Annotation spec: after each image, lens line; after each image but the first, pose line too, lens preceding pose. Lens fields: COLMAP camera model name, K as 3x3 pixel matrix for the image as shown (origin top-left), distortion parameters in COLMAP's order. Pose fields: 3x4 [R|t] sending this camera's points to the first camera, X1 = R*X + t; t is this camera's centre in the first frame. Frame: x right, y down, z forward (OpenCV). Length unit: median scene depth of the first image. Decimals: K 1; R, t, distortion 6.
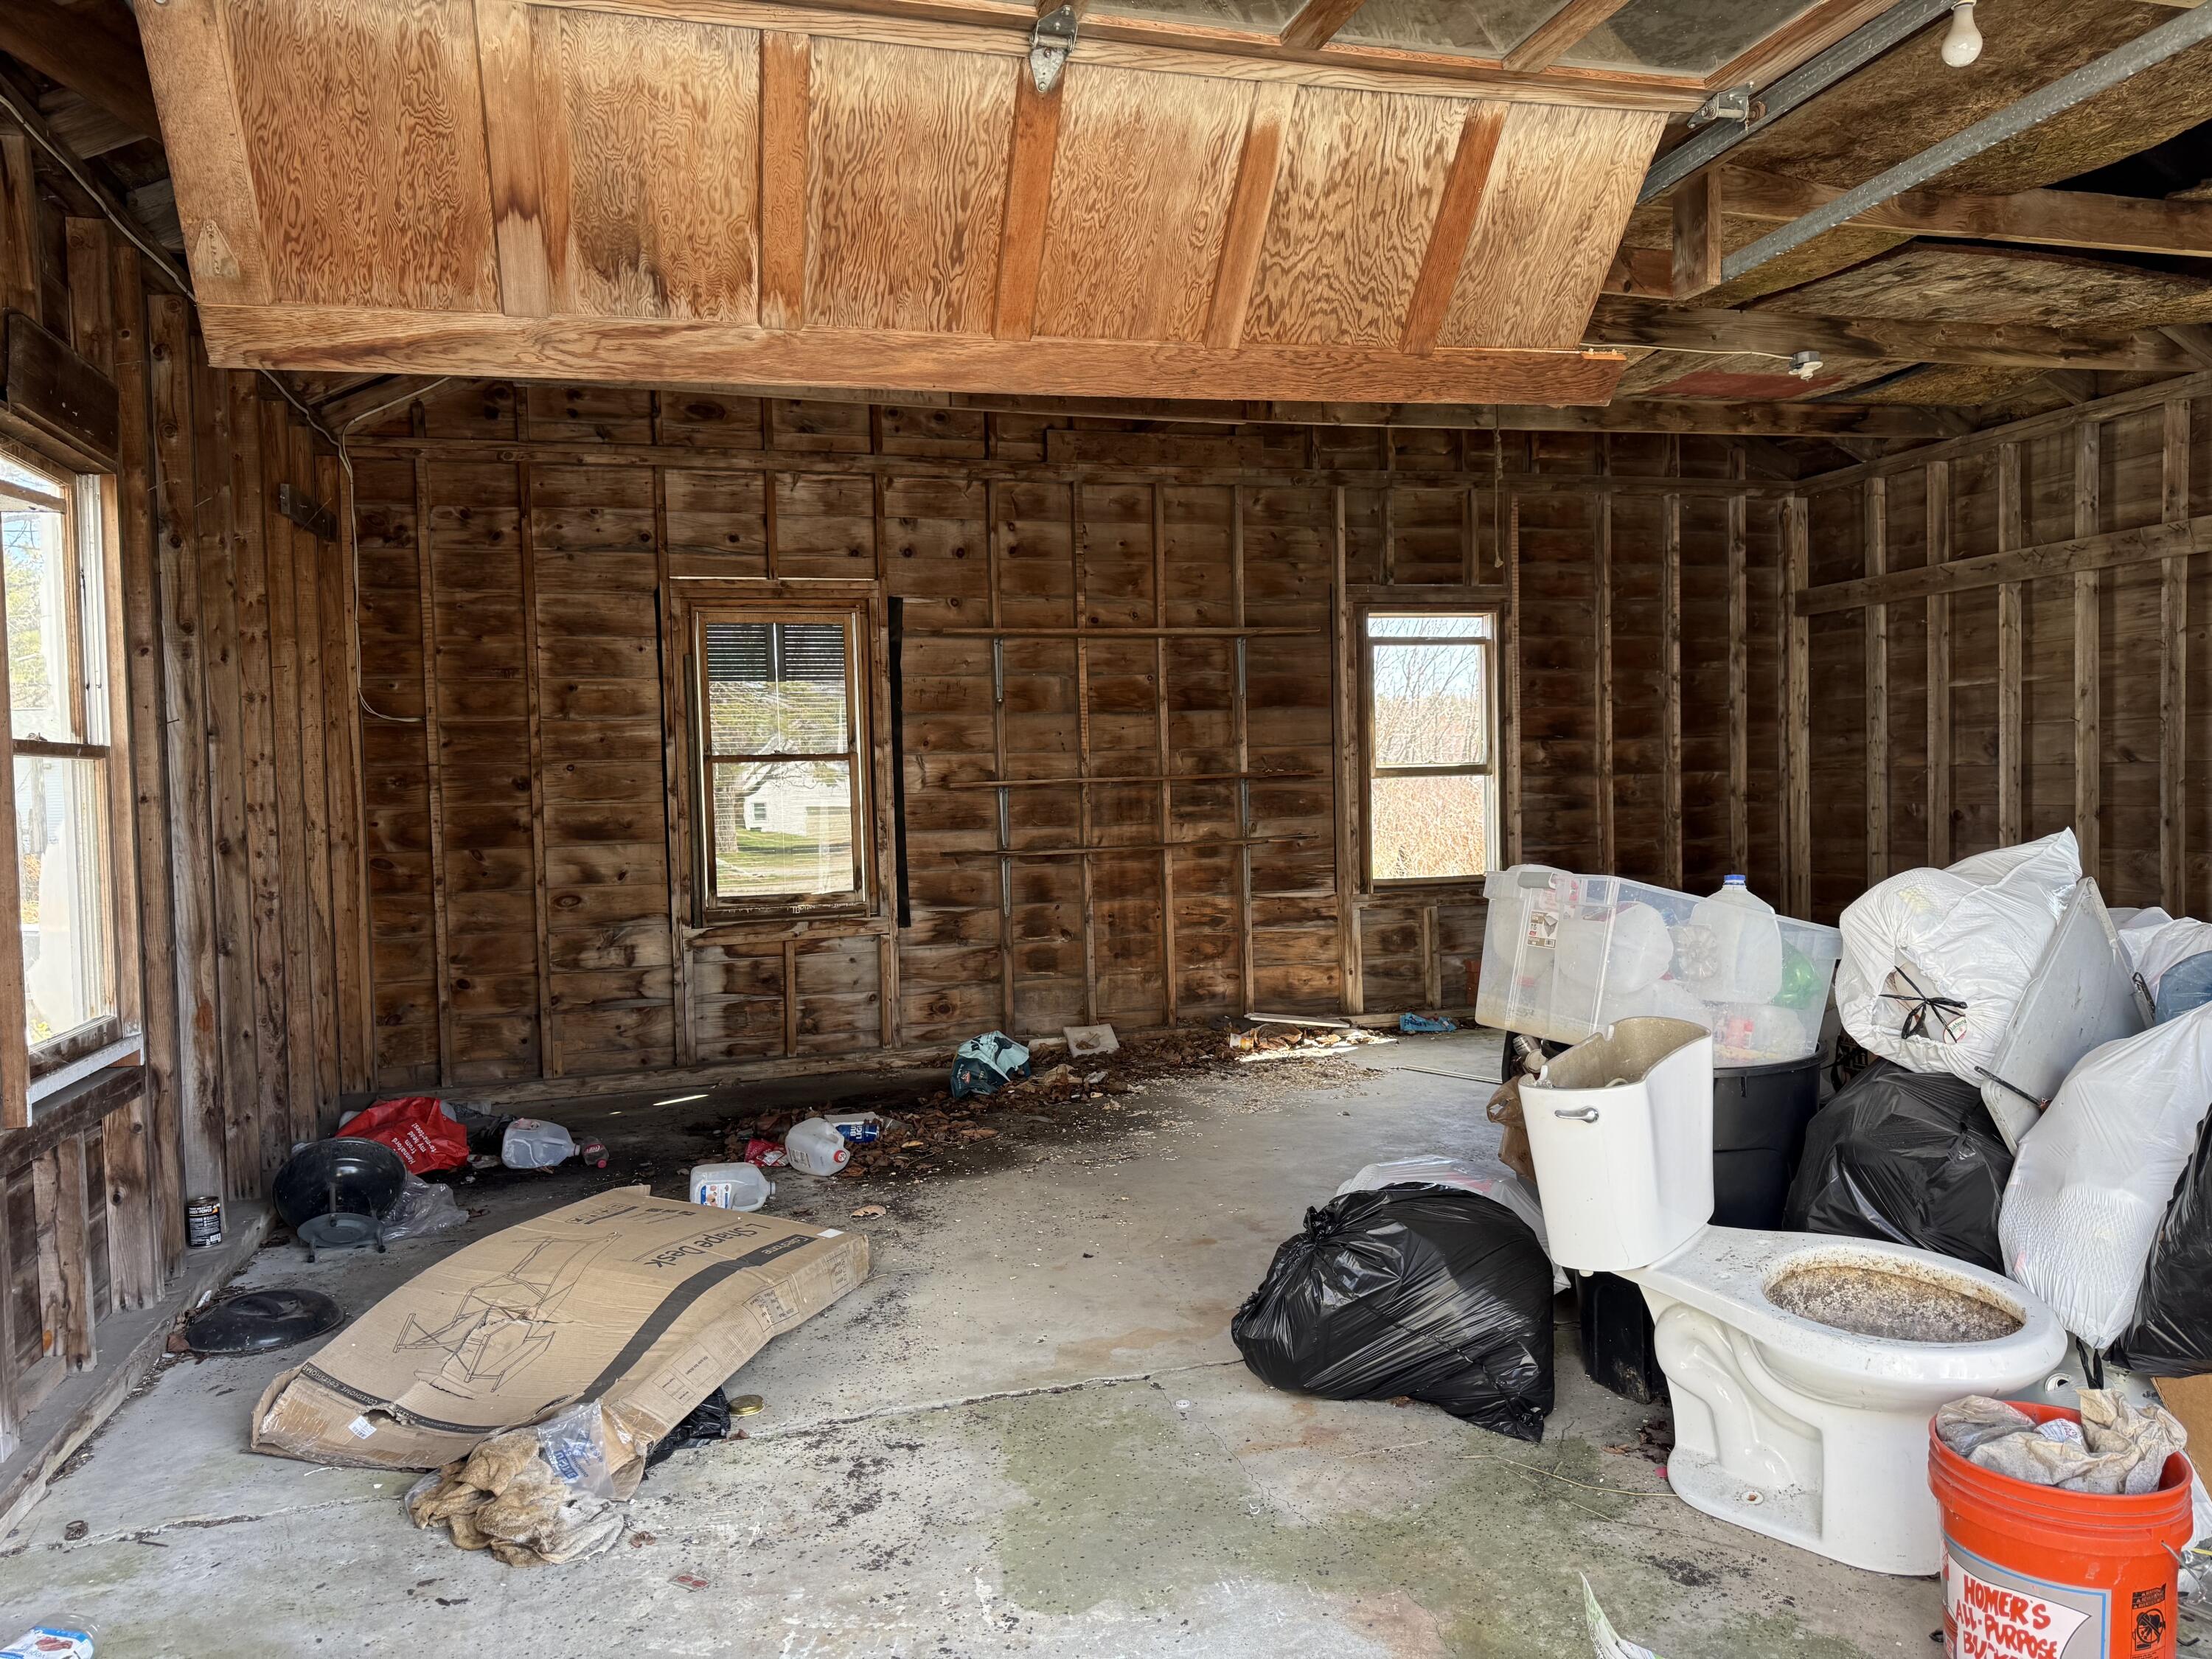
lens RADIAL K [[1533.4, 0, 1104.9], [0, 1533.4, 834.6], [0, 0, 1]] dist [0.052854, -0.067306]
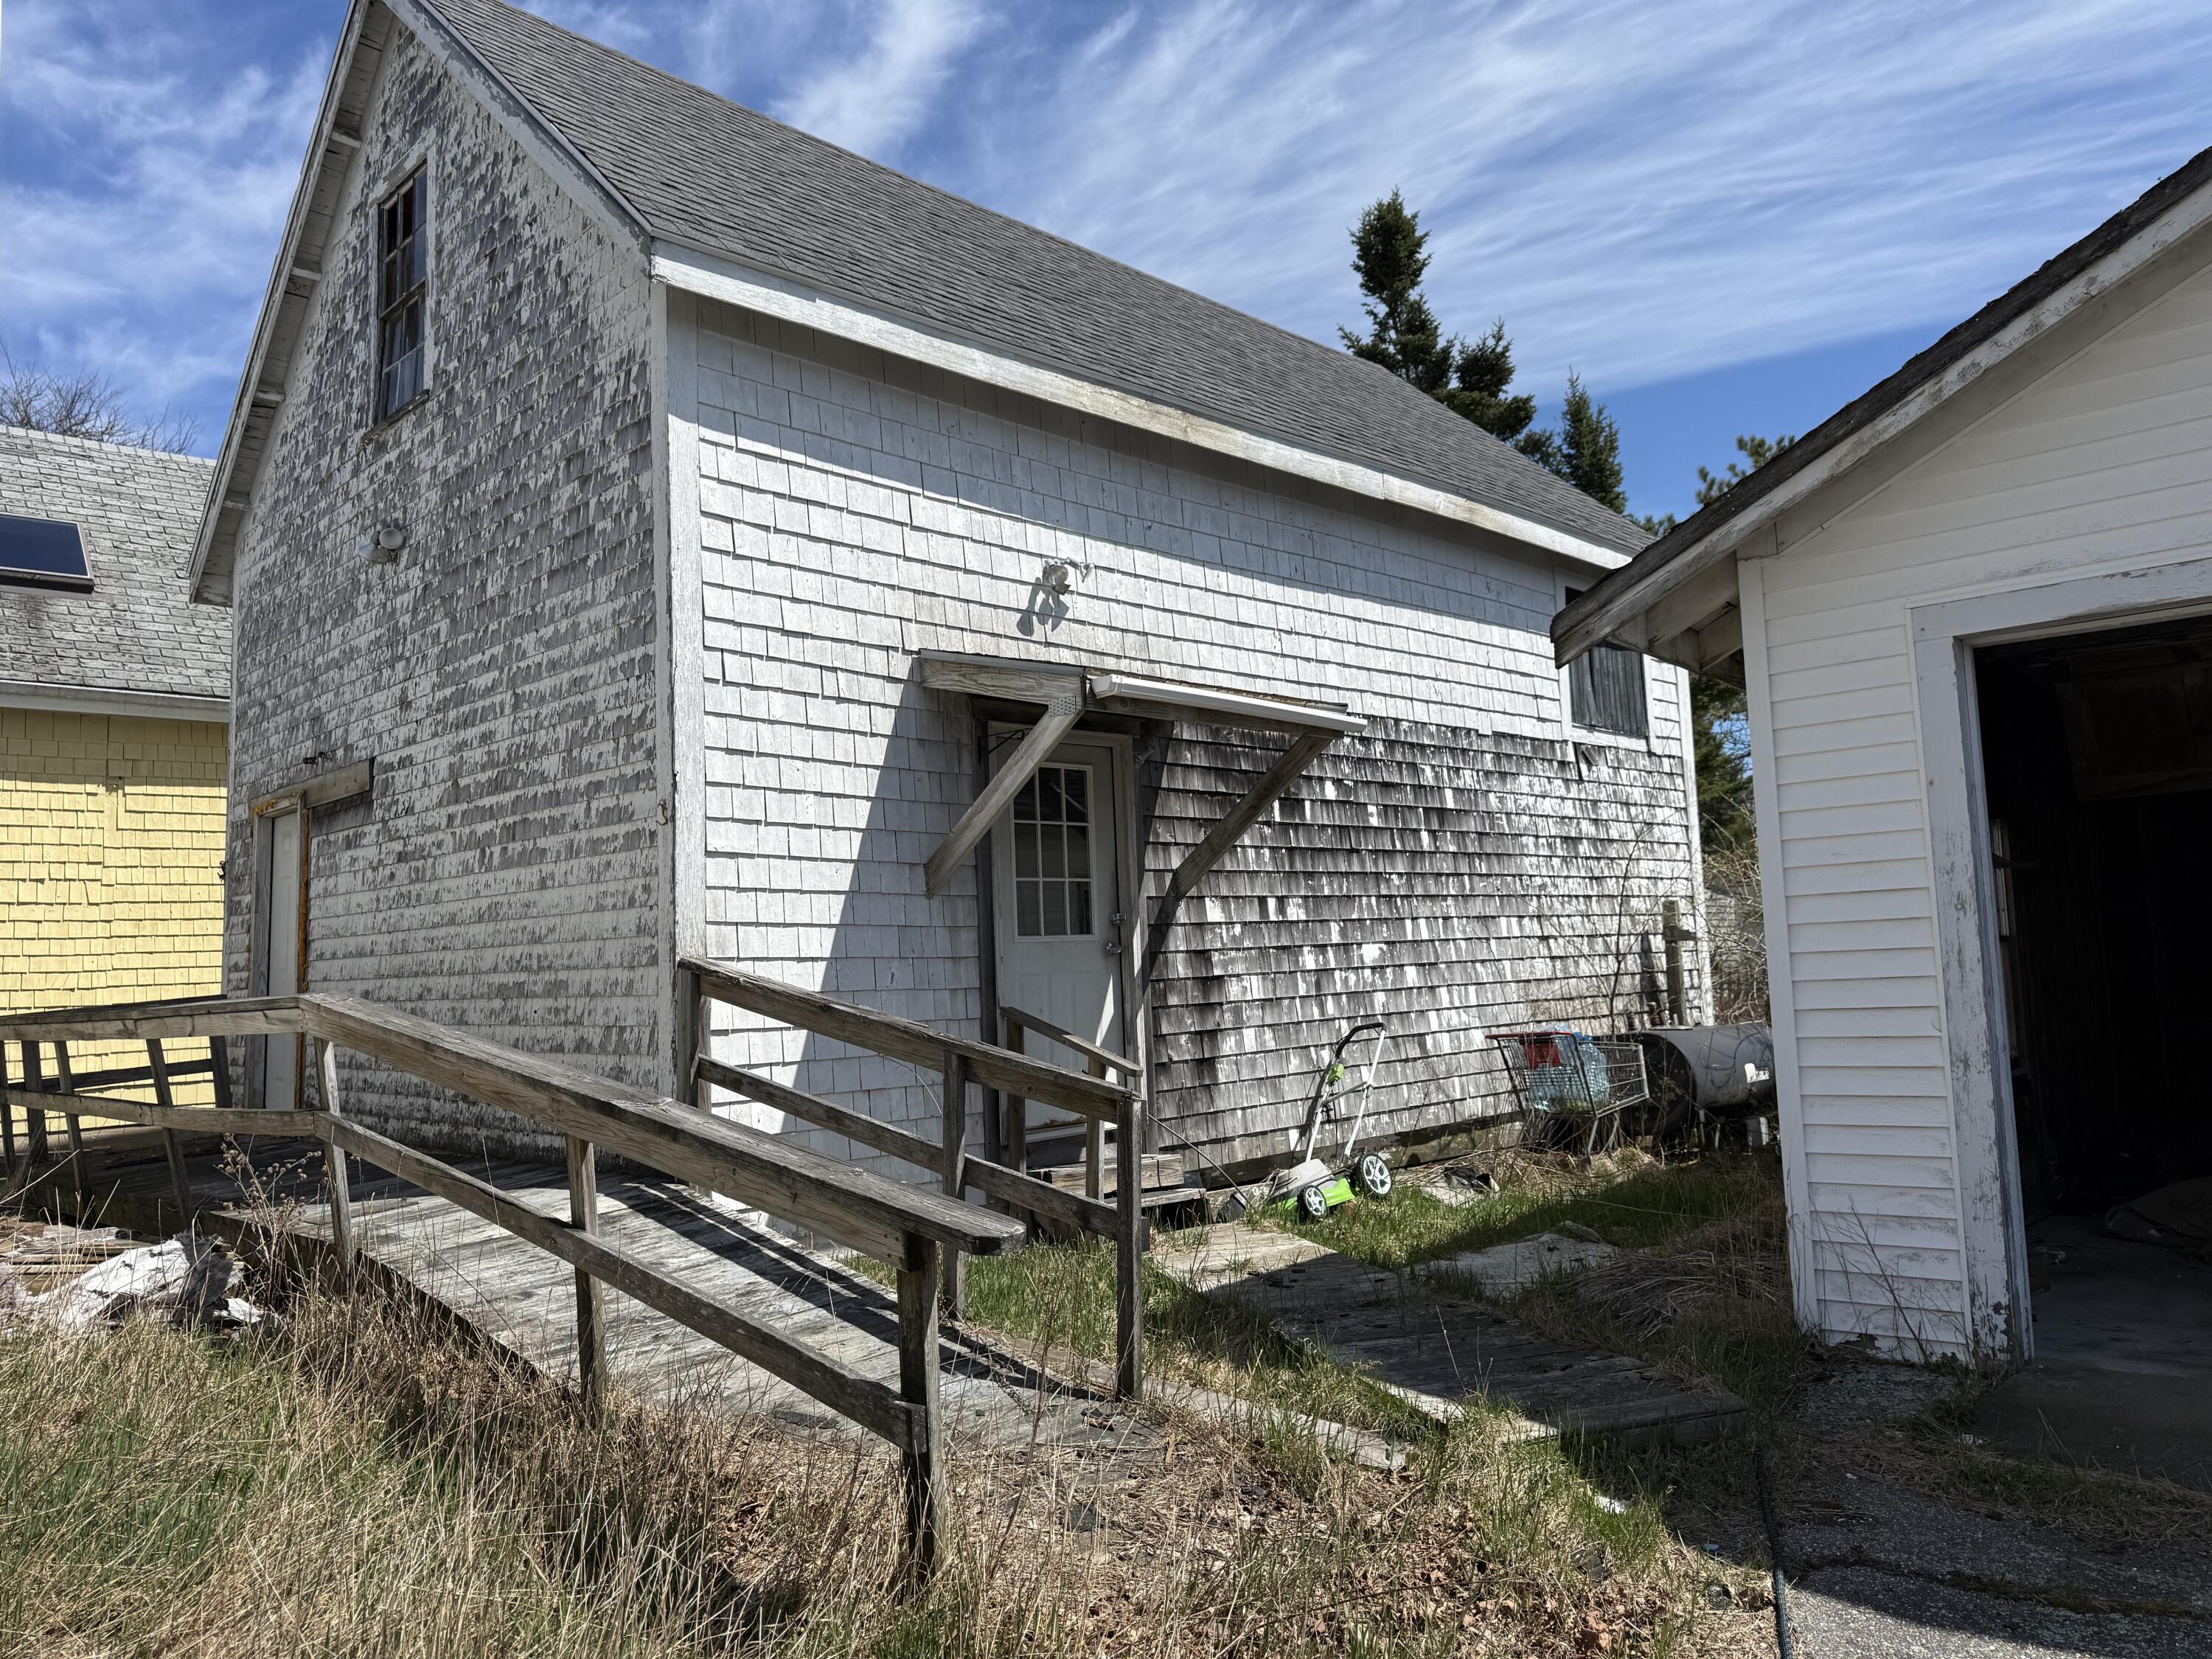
lens RADIAL K [[1533.4, 0, 1101.9], [0, 1533.4, 835.5], [0, 0, 1]] dist [0.052854, -0.067306]
pose [[0.562918, -0.075913, -0.823019, 0.580409], [0.005292, 0.996084, -0.088256, -0.006072], [0.826496, 0.045325, 0.561115, -1.625456]]
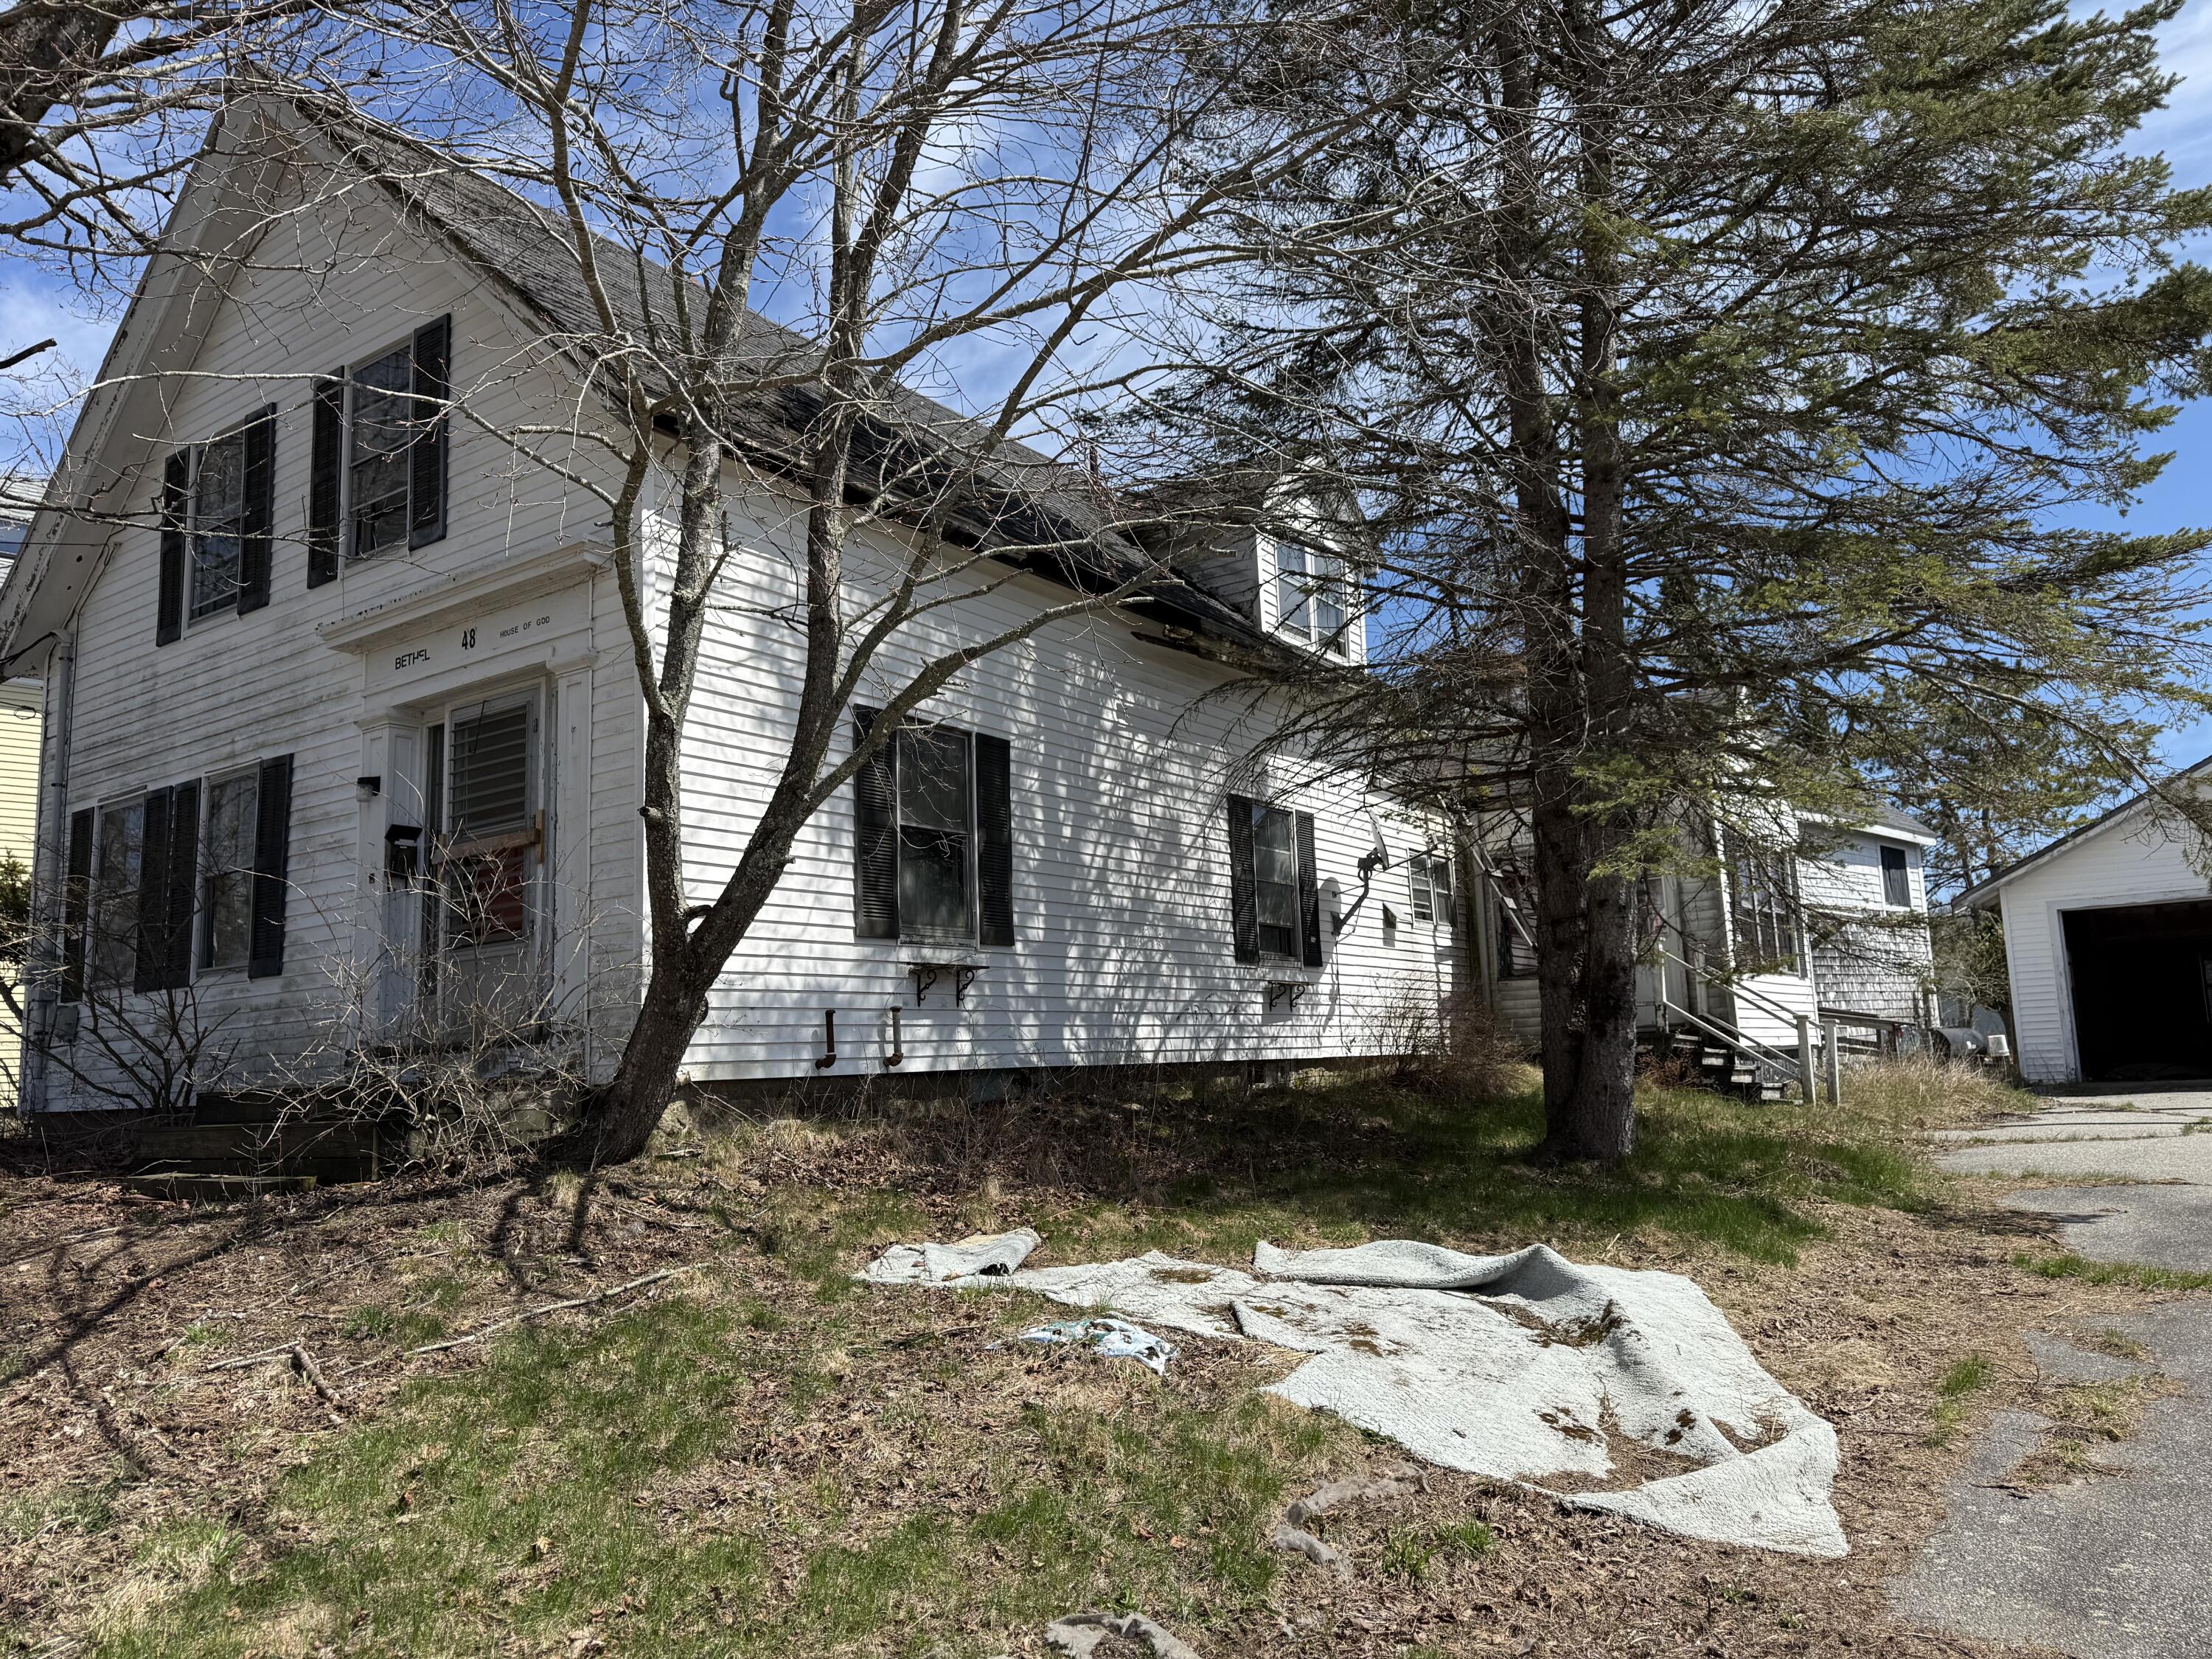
lens RADIAL K [[1545.9, 0, 1108.5], [0, 1545.9, 824.9], [0, 0, 1]] dist [-0.005820, -0.001037]
pose [[0.544866, -0.122029, -0.829596, 3.202286], [-0.002818, 0.989082, -0.147339, 0.285375], [0.838518, 0.082618, 0.538573, -7.251704]]
